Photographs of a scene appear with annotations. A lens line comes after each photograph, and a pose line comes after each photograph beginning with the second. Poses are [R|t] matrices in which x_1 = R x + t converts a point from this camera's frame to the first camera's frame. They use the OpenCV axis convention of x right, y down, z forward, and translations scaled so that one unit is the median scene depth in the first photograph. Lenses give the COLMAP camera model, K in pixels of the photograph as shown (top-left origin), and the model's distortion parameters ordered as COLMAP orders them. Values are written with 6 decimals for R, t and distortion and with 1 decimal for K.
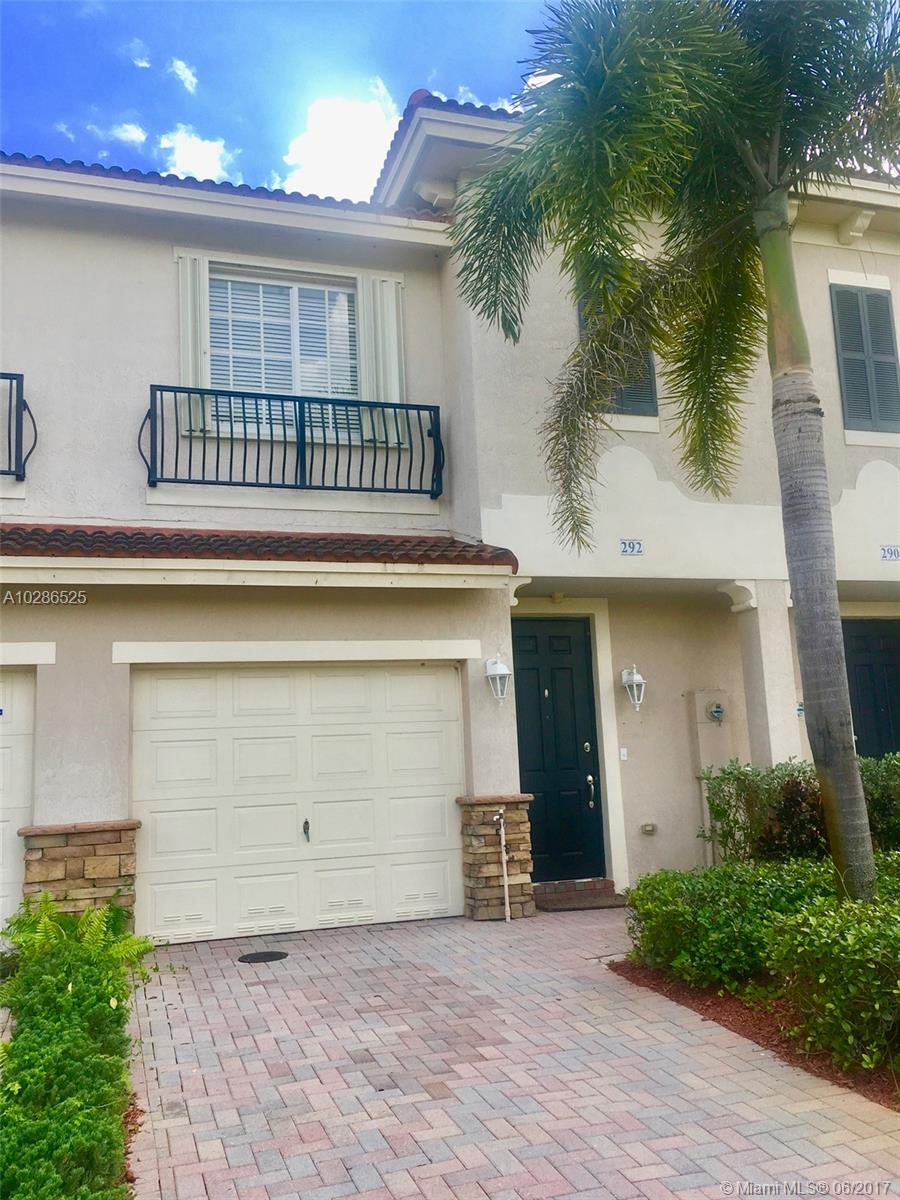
lens RADIAL K [[1004.7, 0, 445.7], [0, 1004.7, 594.9], [0, 0, 1]] dist [0.072149, -0.065311]
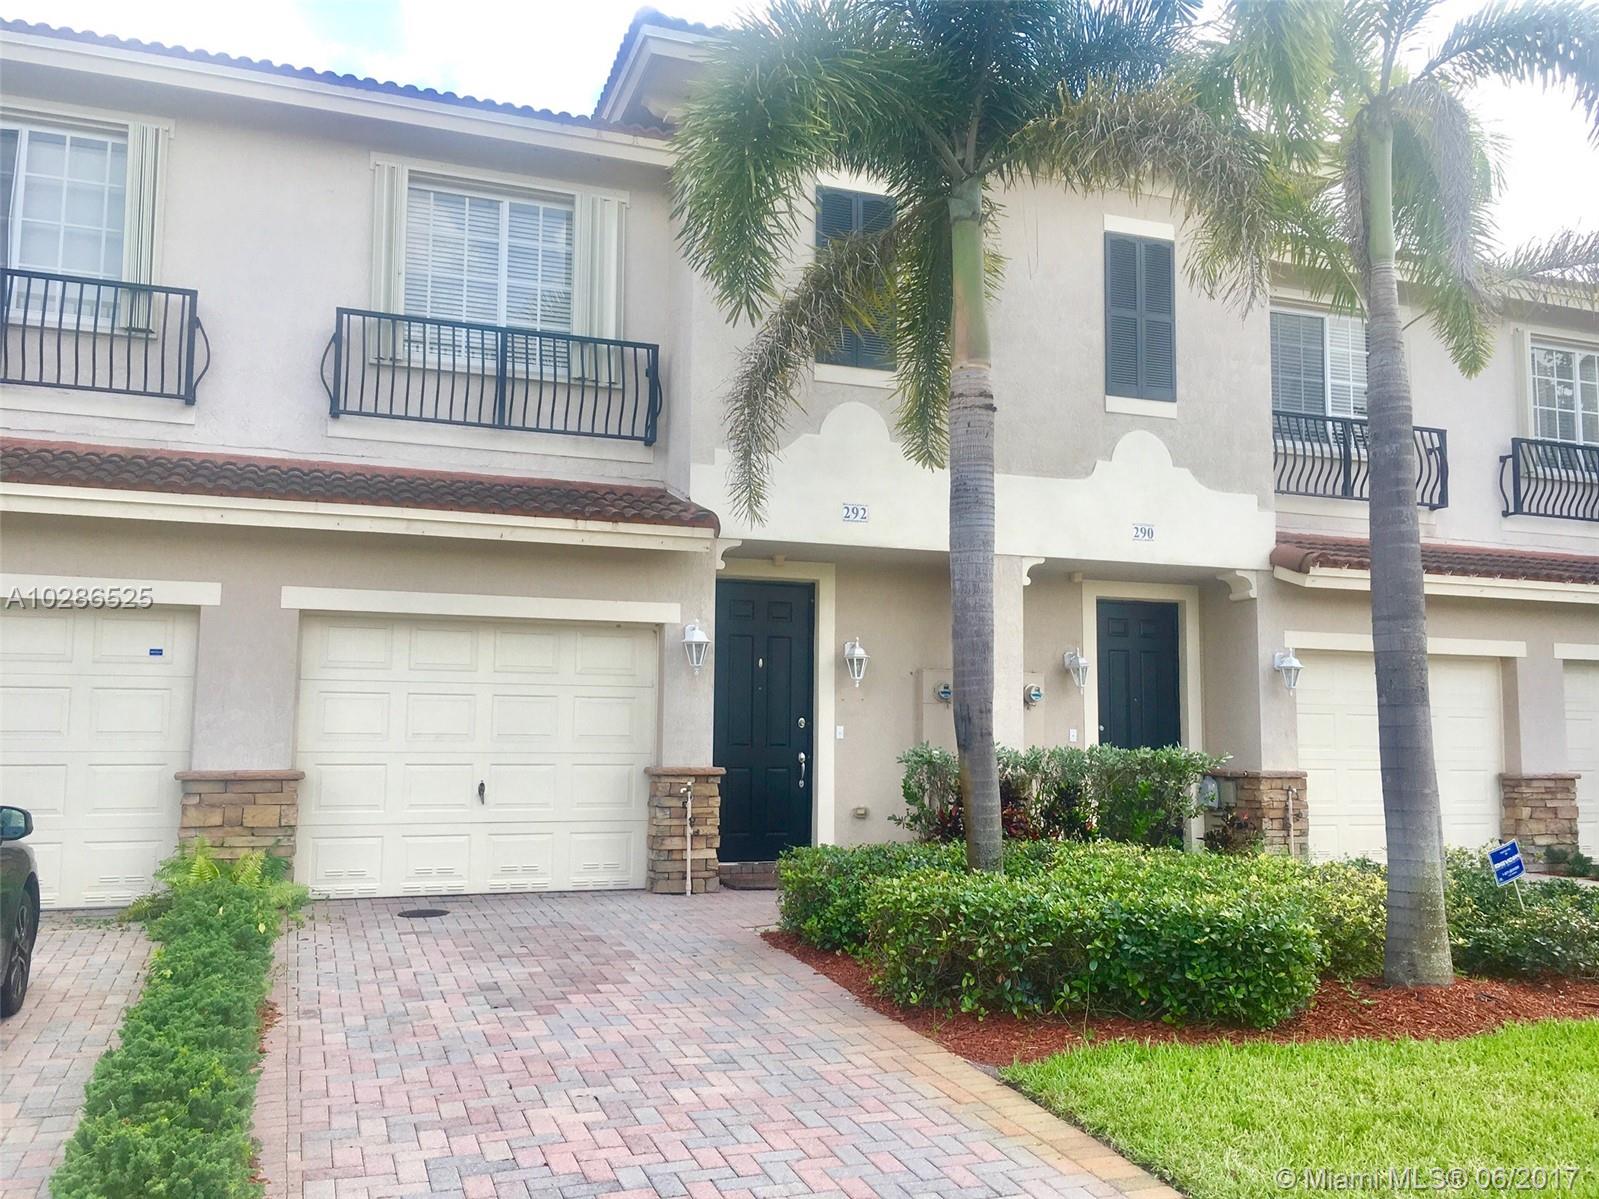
lens RADIAL K [[1338.8, 0, 805.5], [0, 1338.8, 594.1], [0, 0, 1]] dist [0.072149, -0.065311]
pose [[0.997663, 0.058552, 0.035214, 0.110727], [-0.060457, 0.996613, 0.055741, -0.043275], [-0.031831, -0.057740, 0.997824, -0.268461]]
